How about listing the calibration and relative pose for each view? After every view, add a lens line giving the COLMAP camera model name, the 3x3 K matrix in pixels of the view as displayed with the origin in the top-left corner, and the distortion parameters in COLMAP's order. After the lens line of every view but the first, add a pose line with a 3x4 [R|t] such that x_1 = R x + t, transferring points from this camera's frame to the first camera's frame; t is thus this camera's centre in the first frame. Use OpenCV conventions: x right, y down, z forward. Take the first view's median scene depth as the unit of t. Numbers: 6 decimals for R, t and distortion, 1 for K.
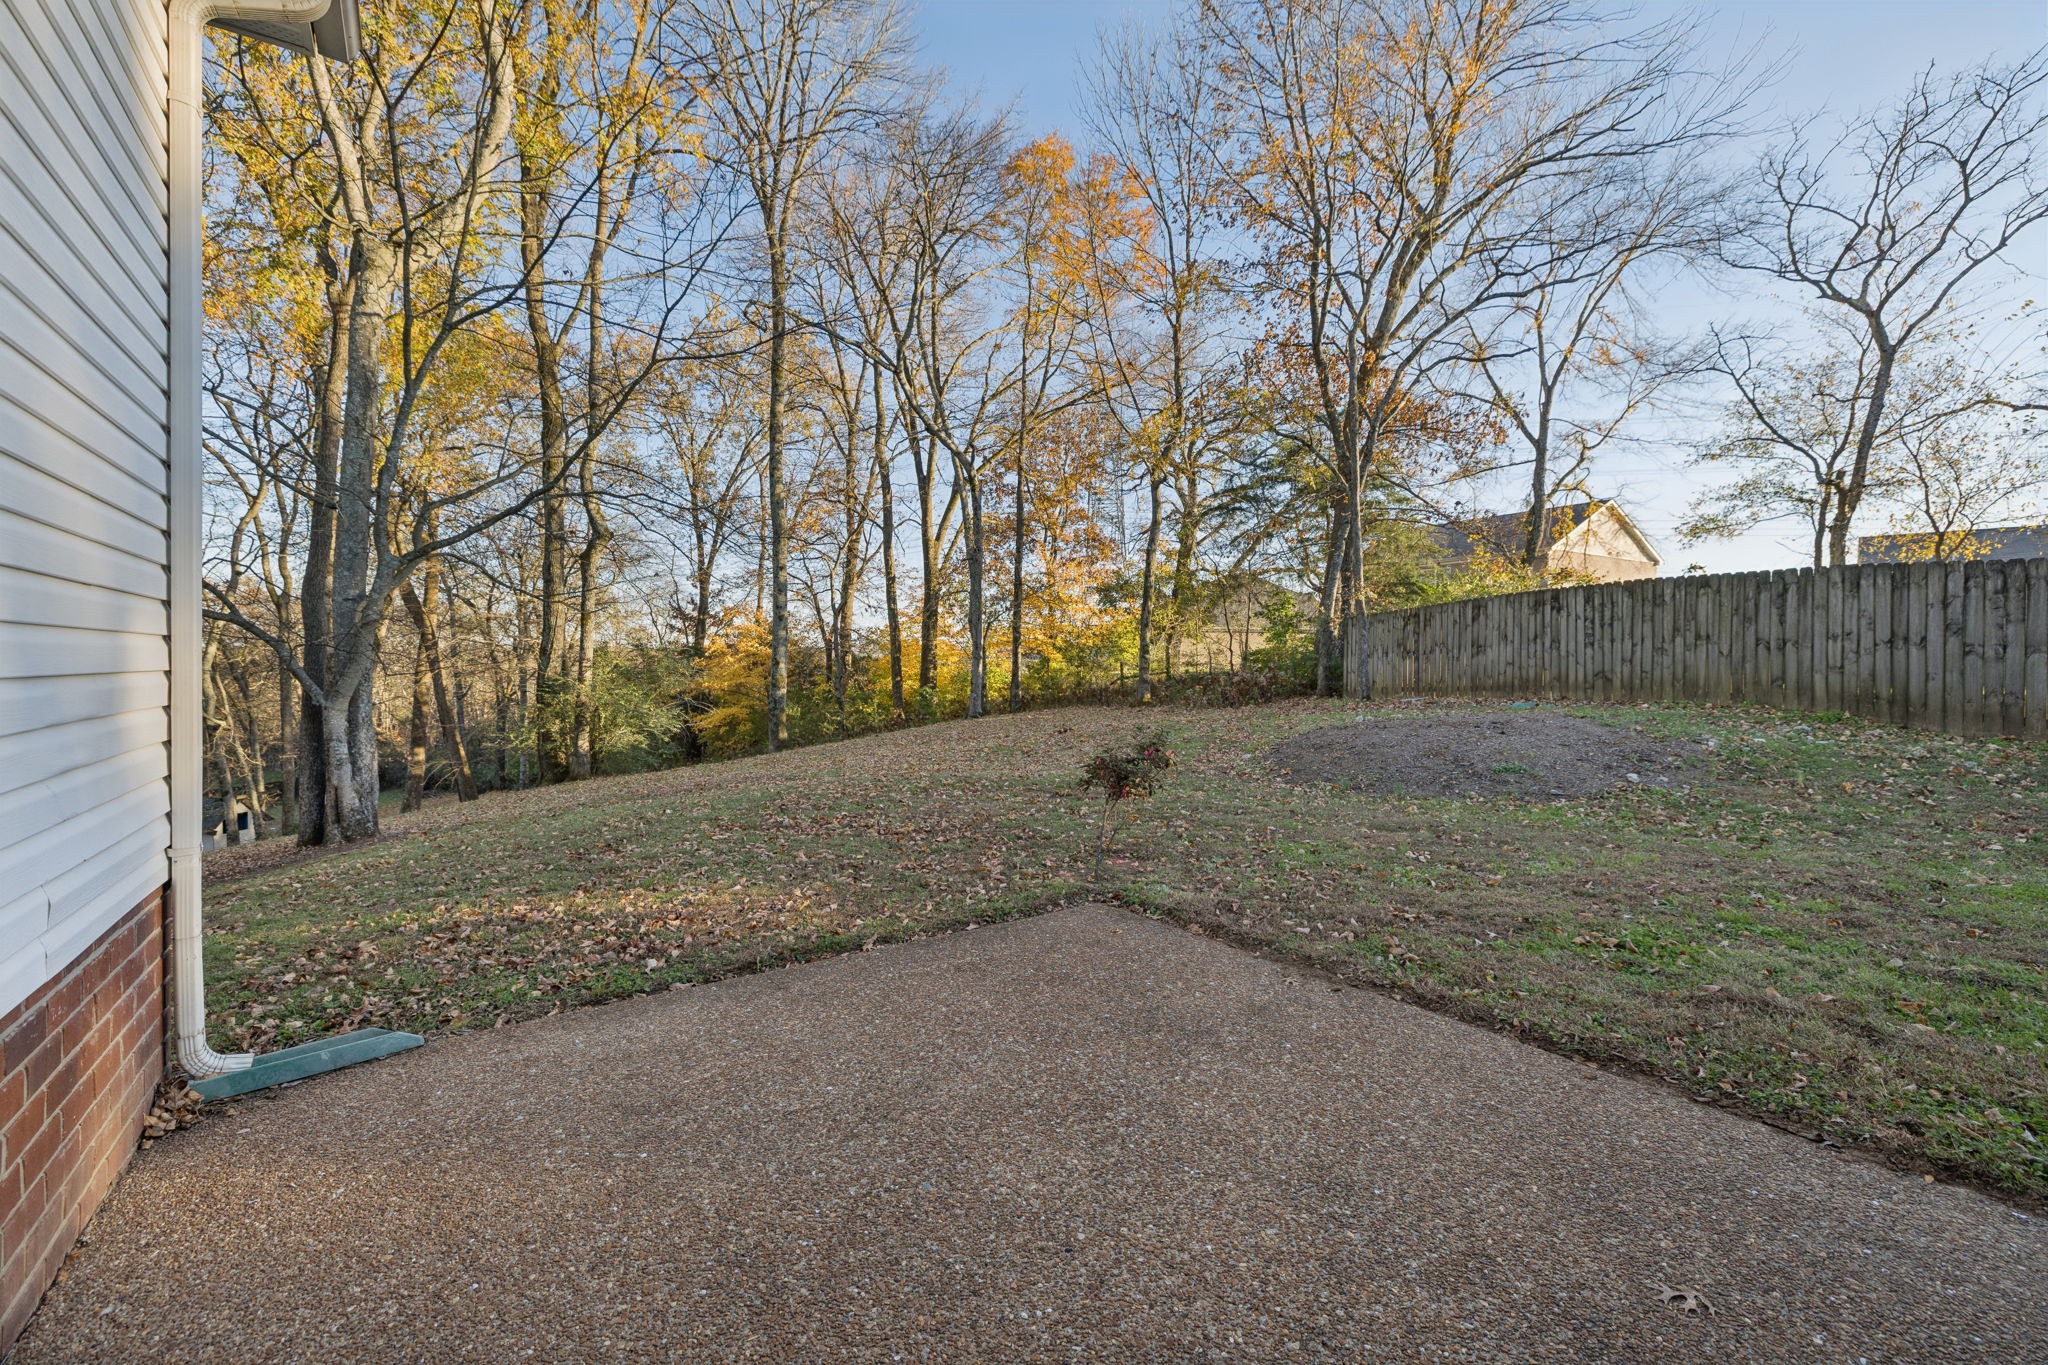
lens RADIAL K [[853.2, 0, 1025.5], [0, 853.2, 671.4], [0, 0, 1]] dist [0.002350, 0.000808]
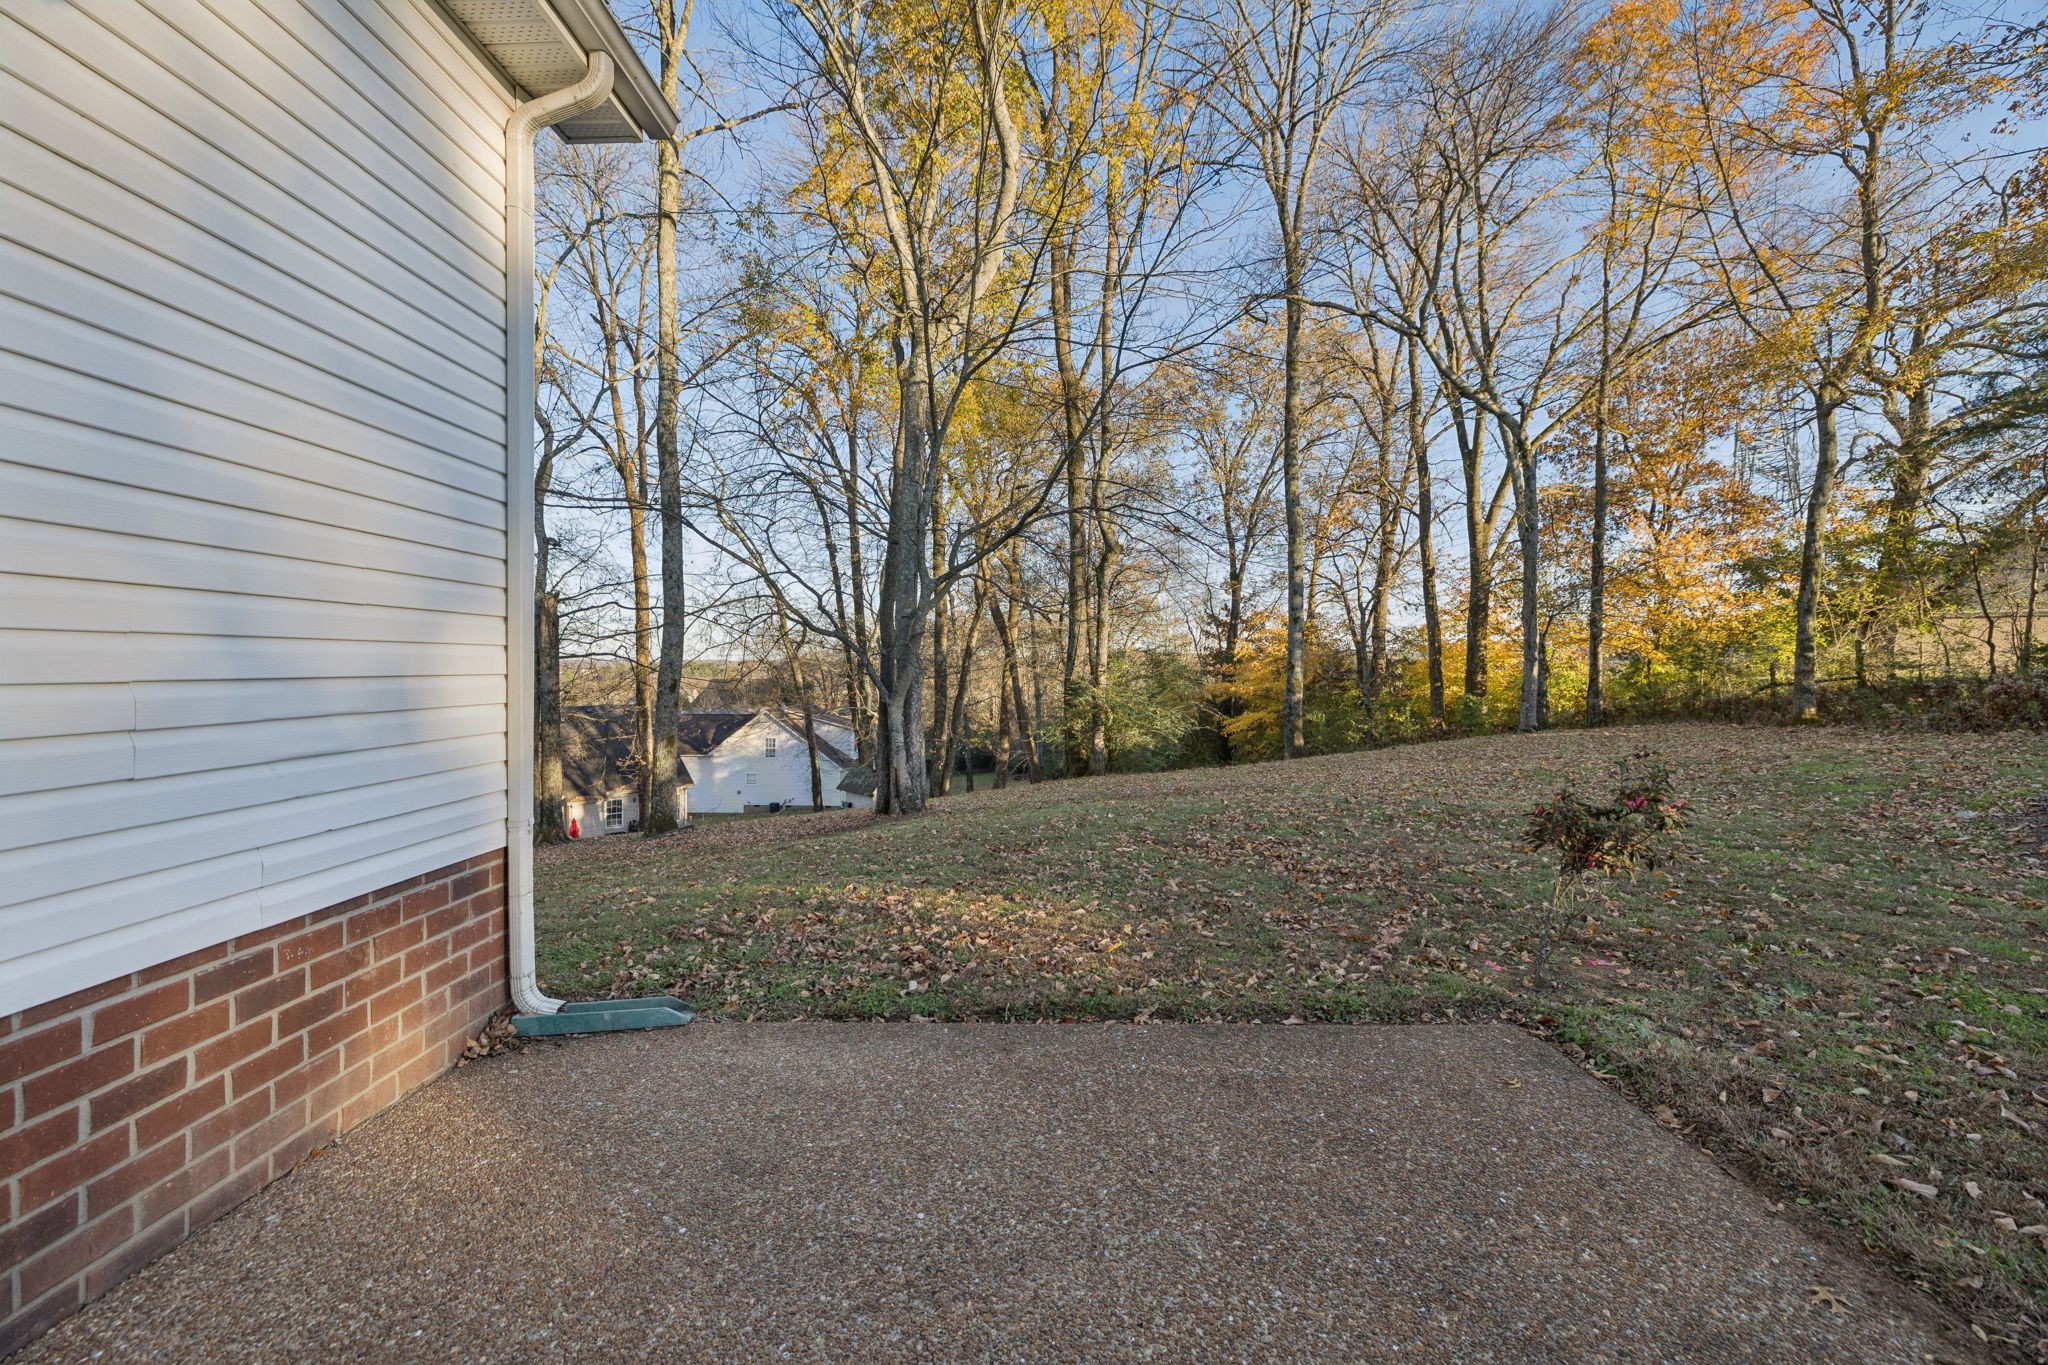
lens RADIAL K [[857.4, 0, 1022.5], [0, 857.4, 667.4], [0, 0, 1]] dist [0.002701, 0.000592]
pose [[0.810837, -0.004402, -0.585255, 0.024664], [-0.001191, 0.999957, -0.009170, -0.000019], [0.585270, 0.008133, 0.810798, 0.034421]]
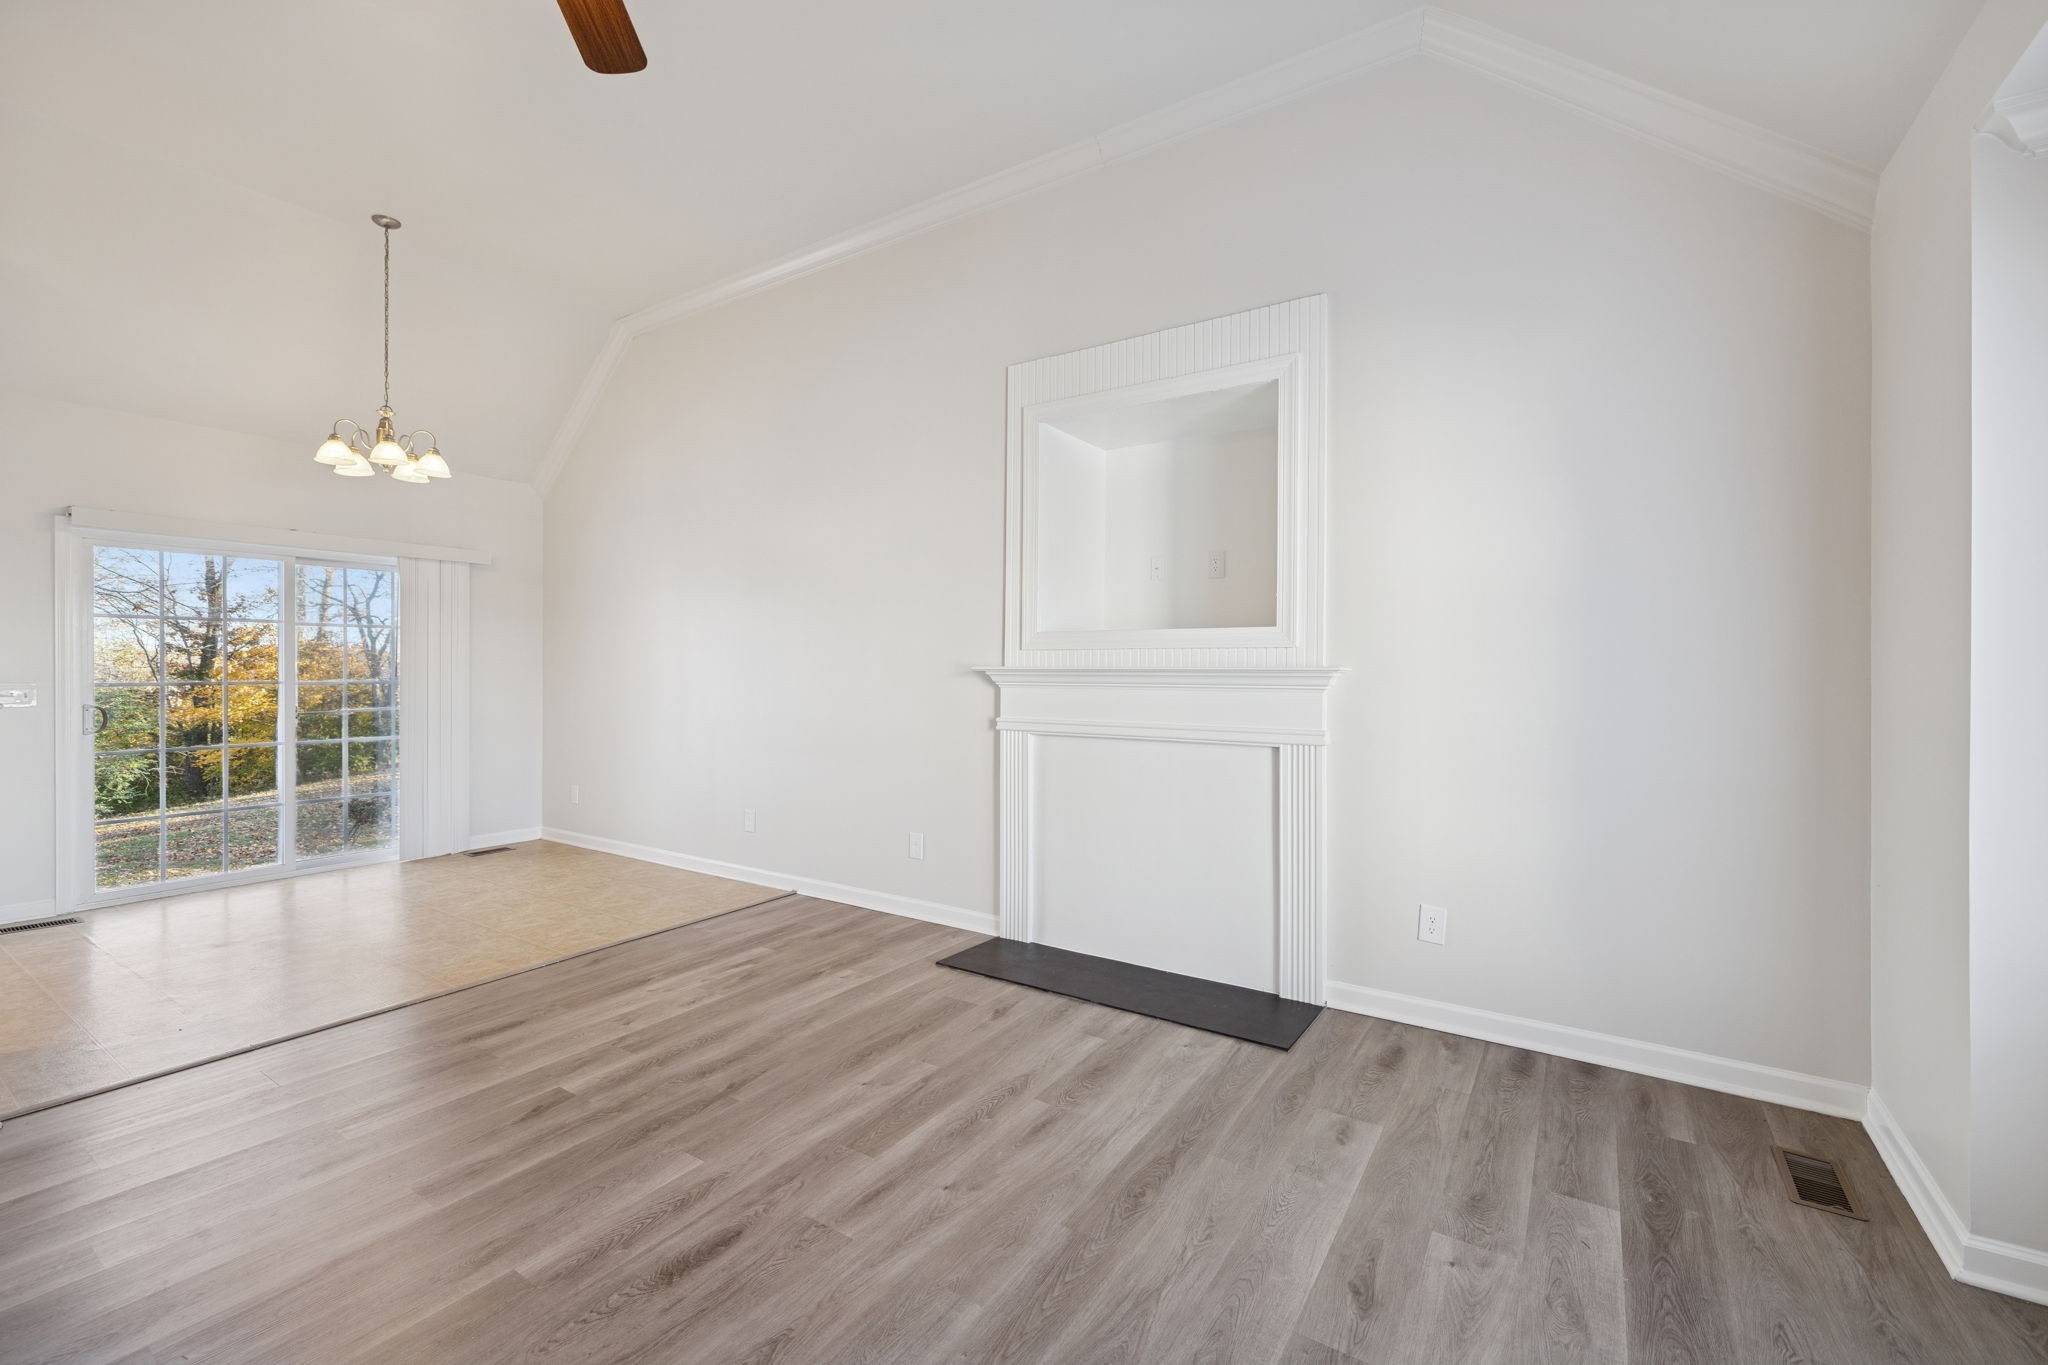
lens RADIAL K [[853.2, 0, 1025.5], [0, 853.2, 671.4], [0, 0, 1]] dist [0.002350, 0.000808]
pose [[0.930727, -0.001853, 0.365710, 0.128847], [0.004125, 0.999977, -0.005430, -0.028163], [-0.365691, 0.006562, 0.930713, -0.208509]]
